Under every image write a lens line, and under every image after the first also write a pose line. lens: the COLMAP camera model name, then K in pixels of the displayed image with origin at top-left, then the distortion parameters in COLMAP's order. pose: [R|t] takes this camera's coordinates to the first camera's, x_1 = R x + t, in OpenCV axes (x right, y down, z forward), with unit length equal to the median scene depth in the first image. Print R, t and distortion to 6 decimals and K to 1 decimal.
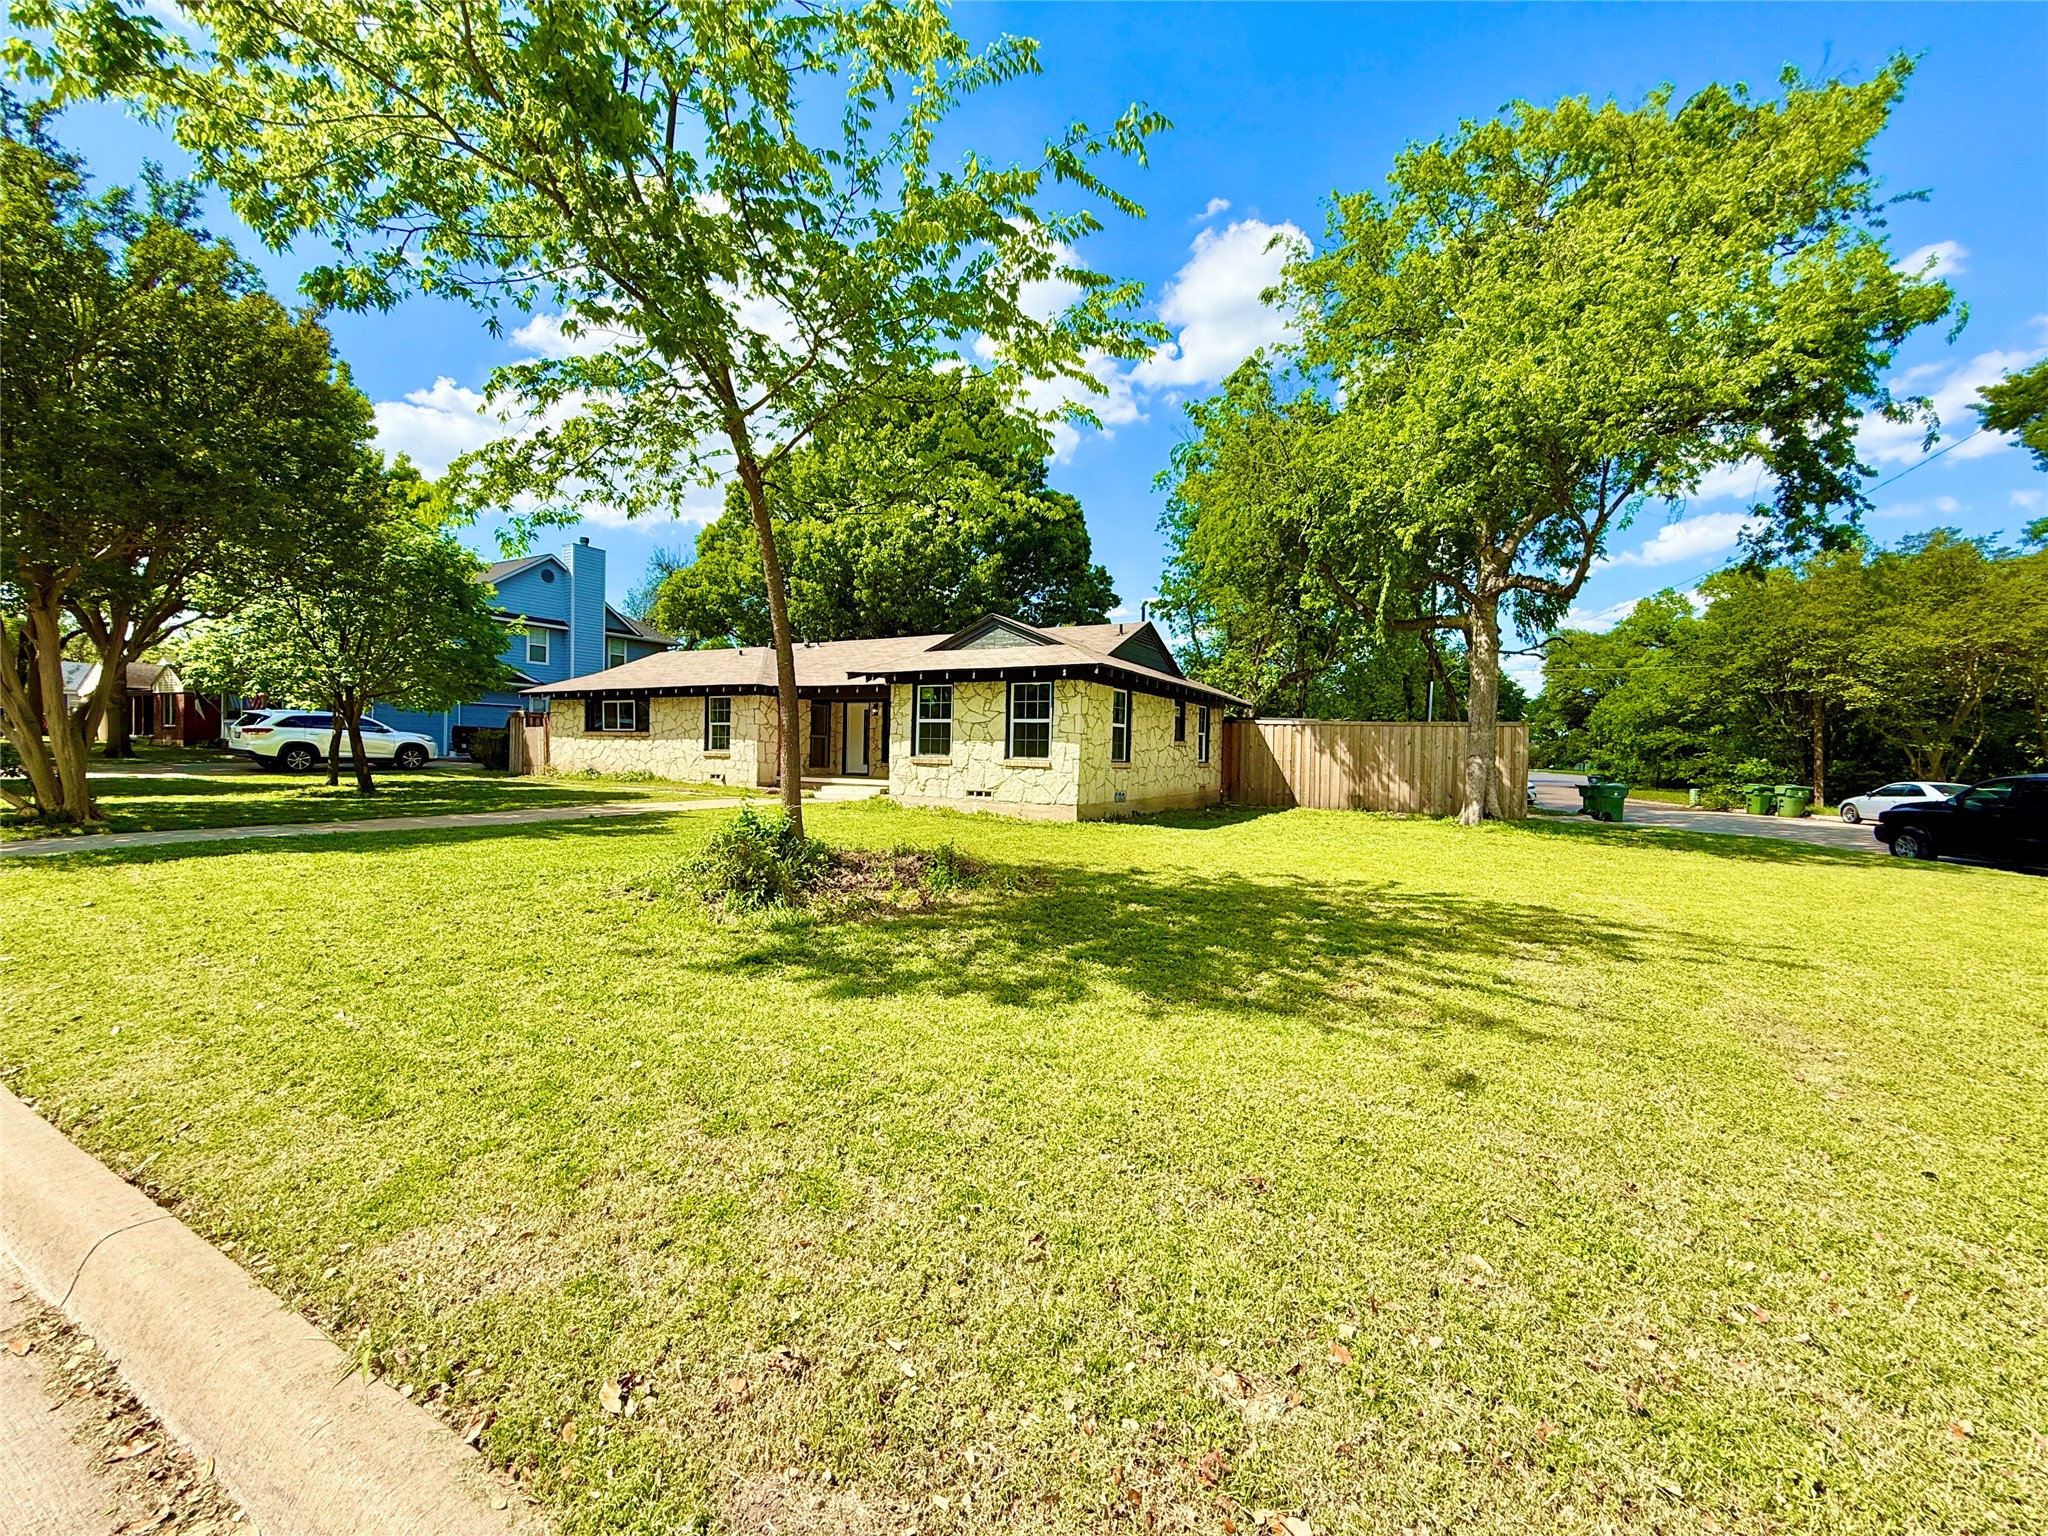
lens RADIAL K [[824.7, 0, 1019.8], [0, 824.7, 765.5], [0, 0, 1]] dist [-0.001379, -0.000425]
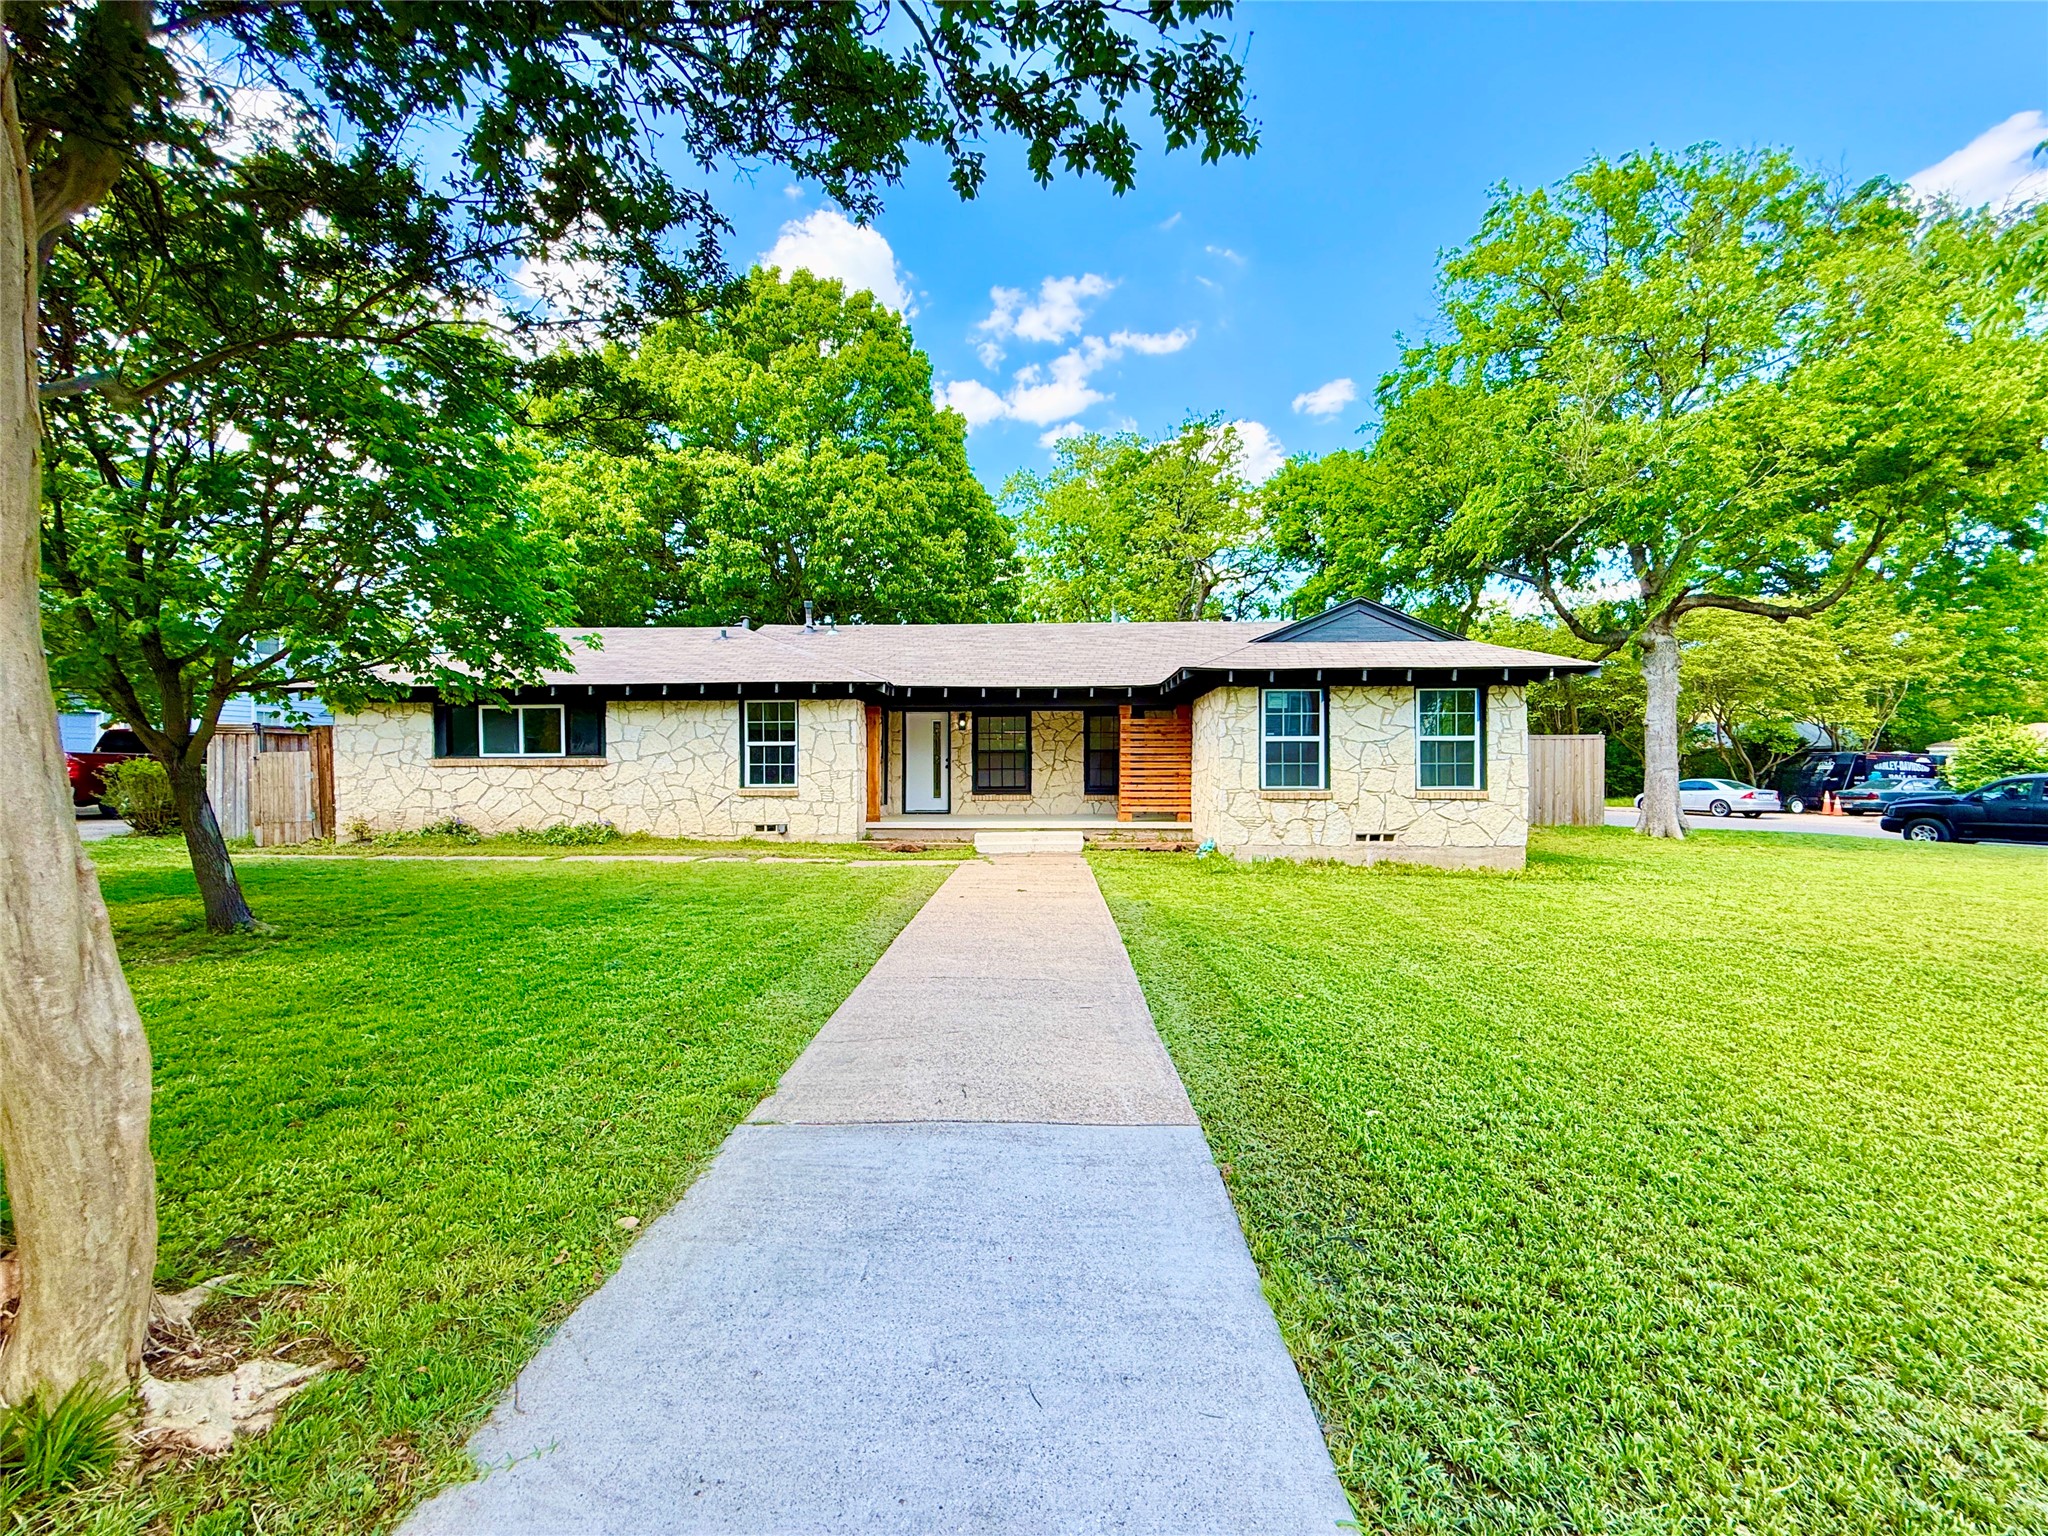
lens RADIAL K [[819.0, 0, 1021.7], [0, 819.0, 766.6], [0, 0, 1]] dist [0.002659, 0.000201]
pose [[0.886168, -0.010144, 0.463253, -0.629071], [0.023442, 0.999462, -0.022957, -0.018556], [-0.462771, 0.031204, 0.885929, 0.472954]]
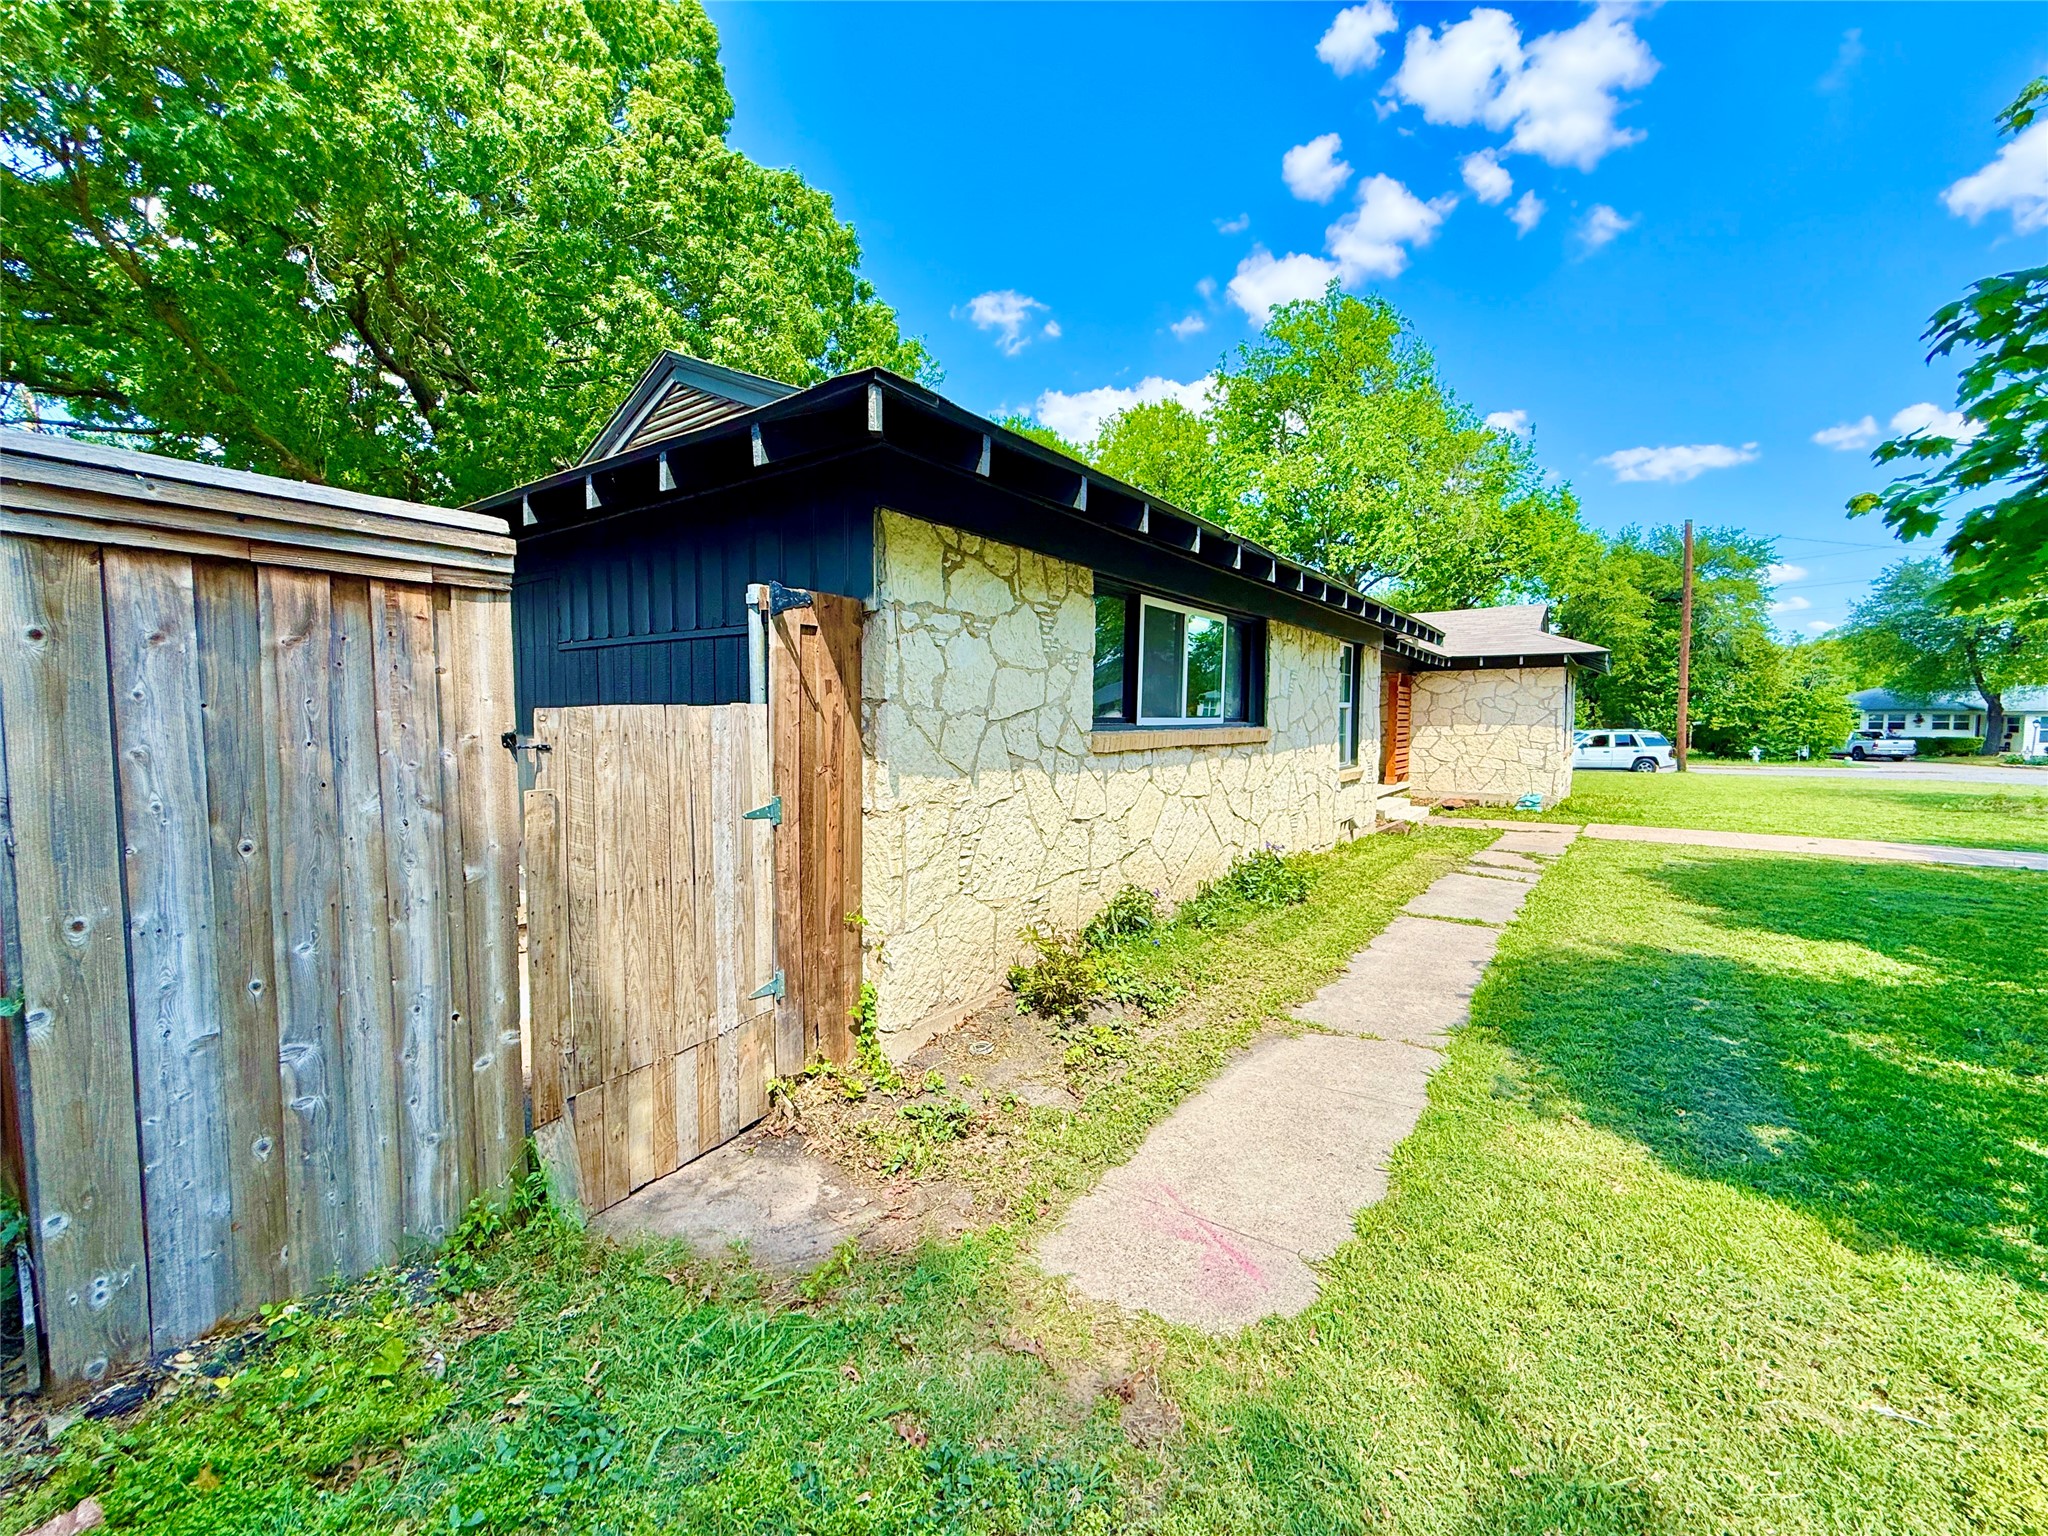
lens RADIAL K [[819.0, 0, 1021.7], [0, 819.0, 766.6], [0, 0, 1]] dist [0.002659, 0.000201]
pose [[0.121850, -0.067391, 0.990258, -1.055222], [0.029063, 0.997507, 0.064308, -0.065684], [-0.992123, 0.020944, 0.123505, 1.451967]]
